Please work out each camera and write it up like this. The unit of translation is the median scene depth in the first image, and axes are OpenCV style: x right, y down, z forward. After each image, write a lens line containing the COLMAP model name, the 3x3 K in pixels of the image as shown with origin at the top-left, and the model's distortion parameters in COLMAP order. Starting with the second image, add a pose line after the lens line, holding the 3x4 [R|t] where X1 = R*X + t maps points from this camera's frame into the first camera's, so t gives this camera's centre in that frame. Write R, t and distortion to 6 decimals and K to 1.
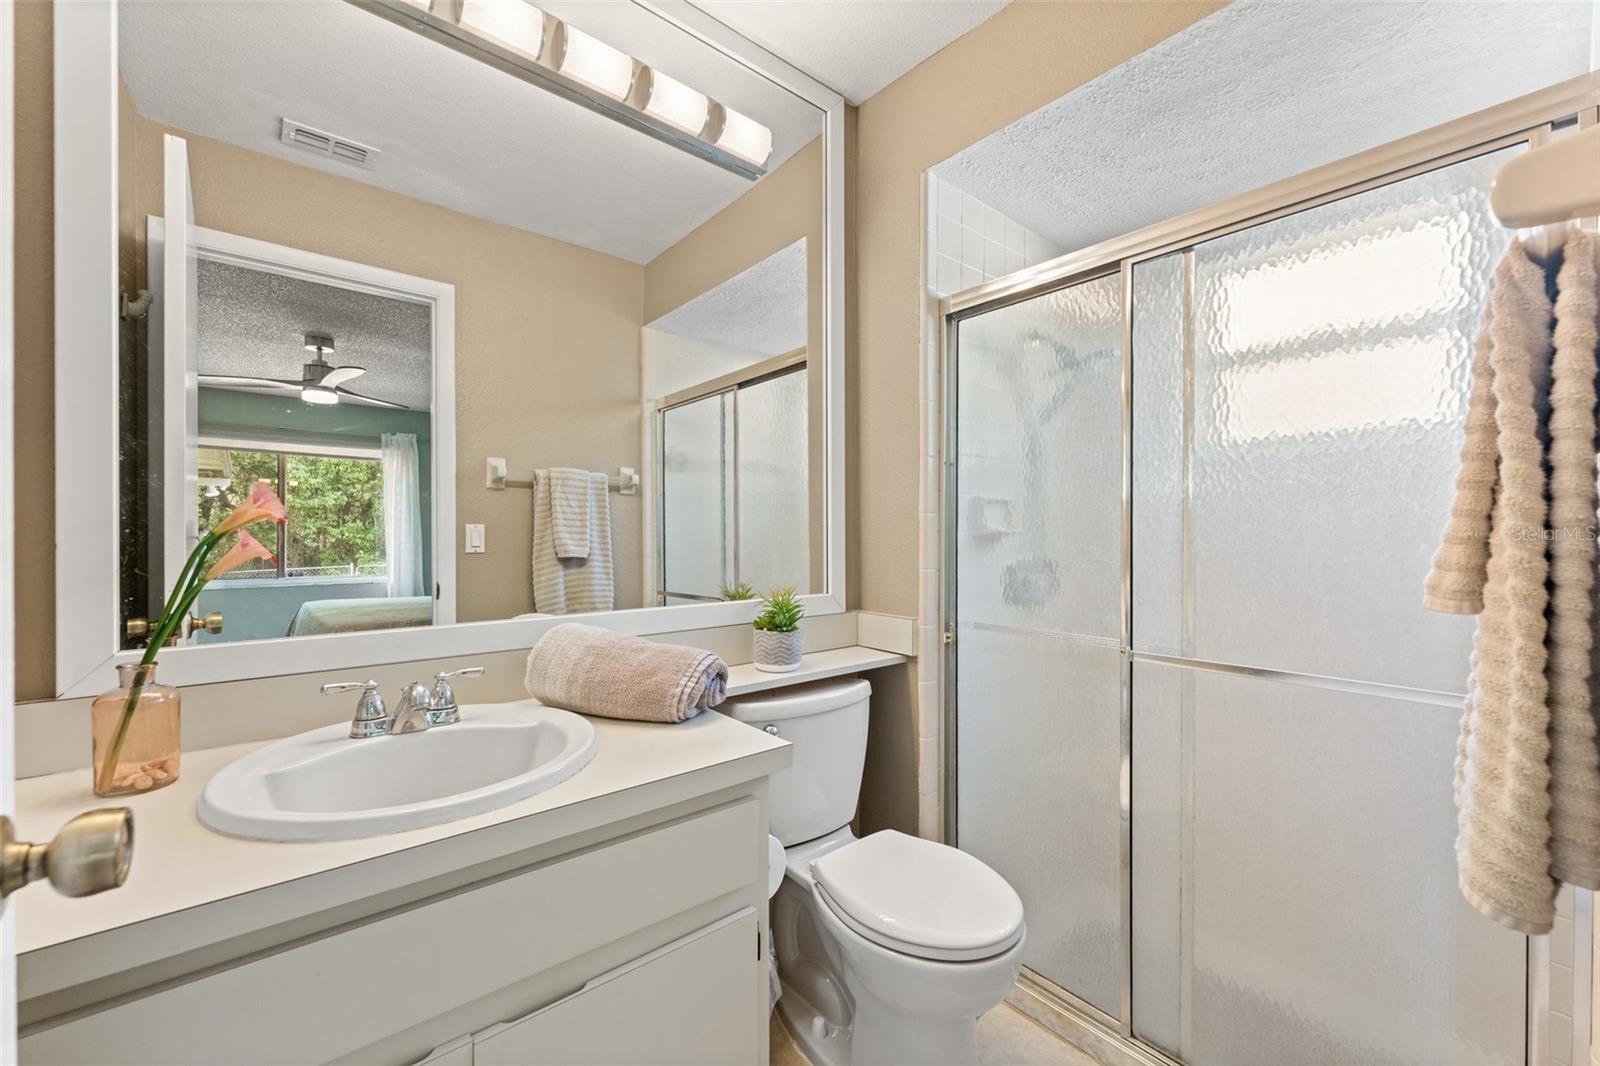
lens RADIAL K [[639.8, 0, 805.2], [0, 639.8, 534.6], [0, 0, 1]] dist [-0.002430, 0.000879]
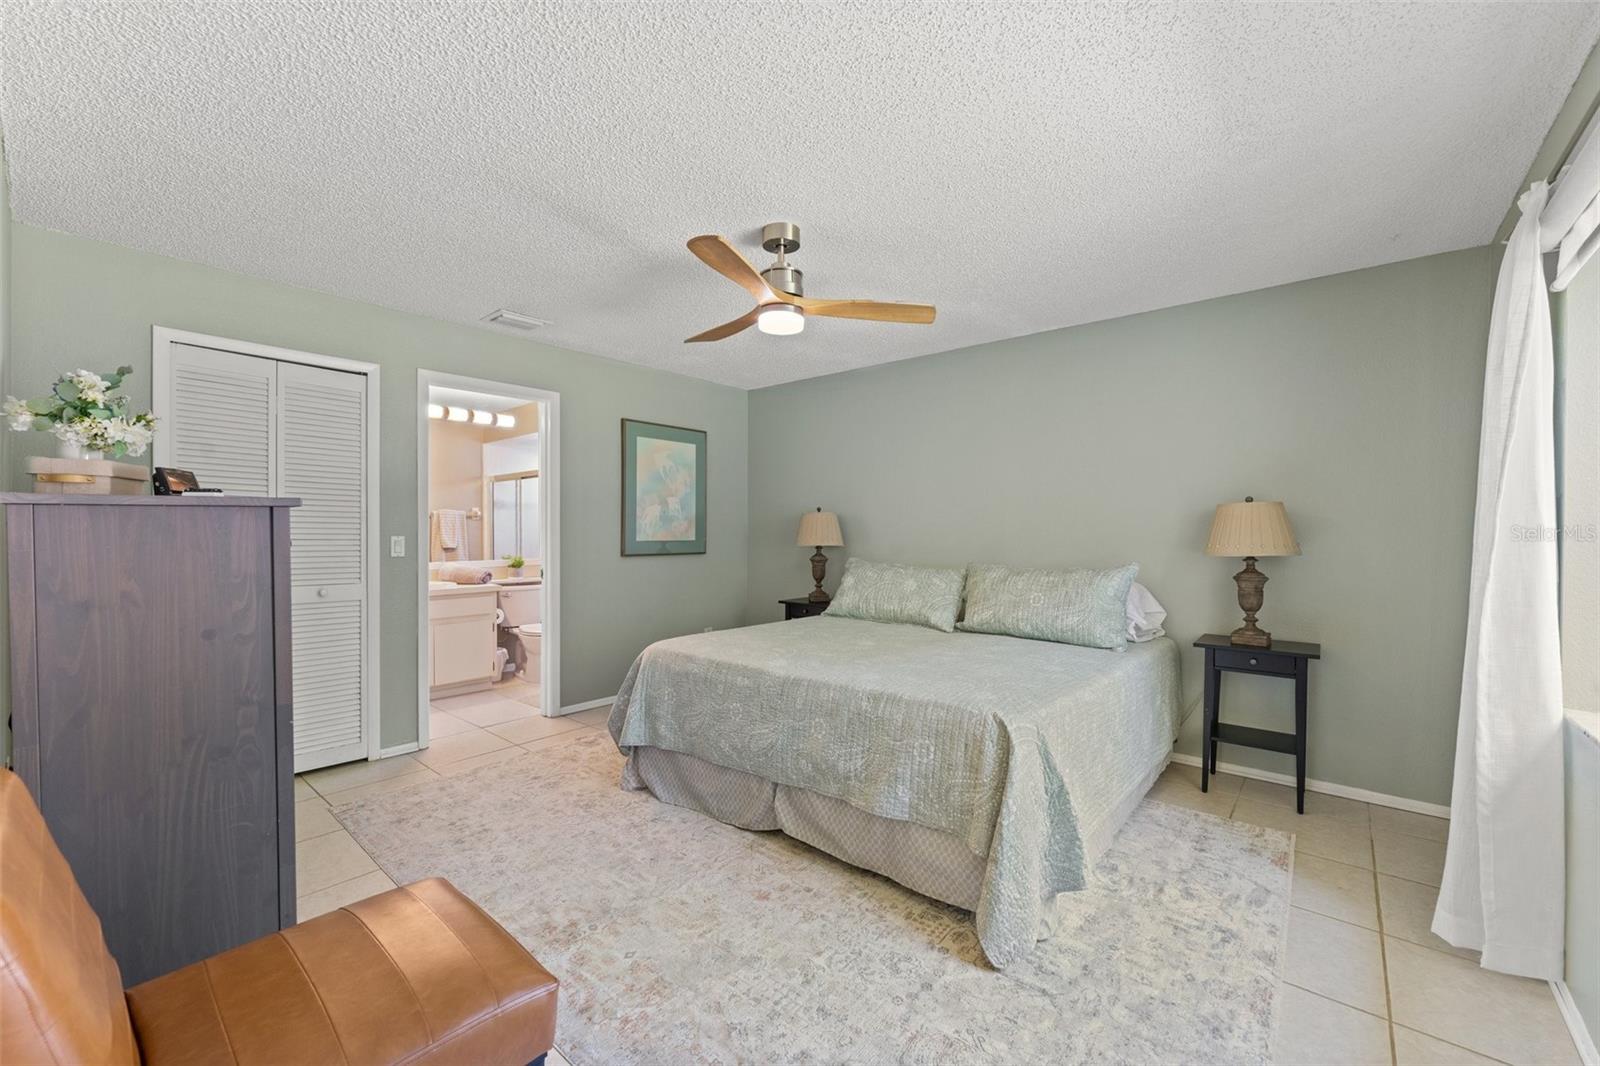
lens RADIAL K [[639.8, 0, 792.3], [0, 639.8, 536.6], [0, 0, 1]] dist [-0.002430, 0.000879]
pose [[0.988743, 0.005282, 0.149531, 0.516793], [-0.005498, 0.999984, 0.001030, -0.013731], [-0.149523, -0.001840, 0.988757, -1.470553]]
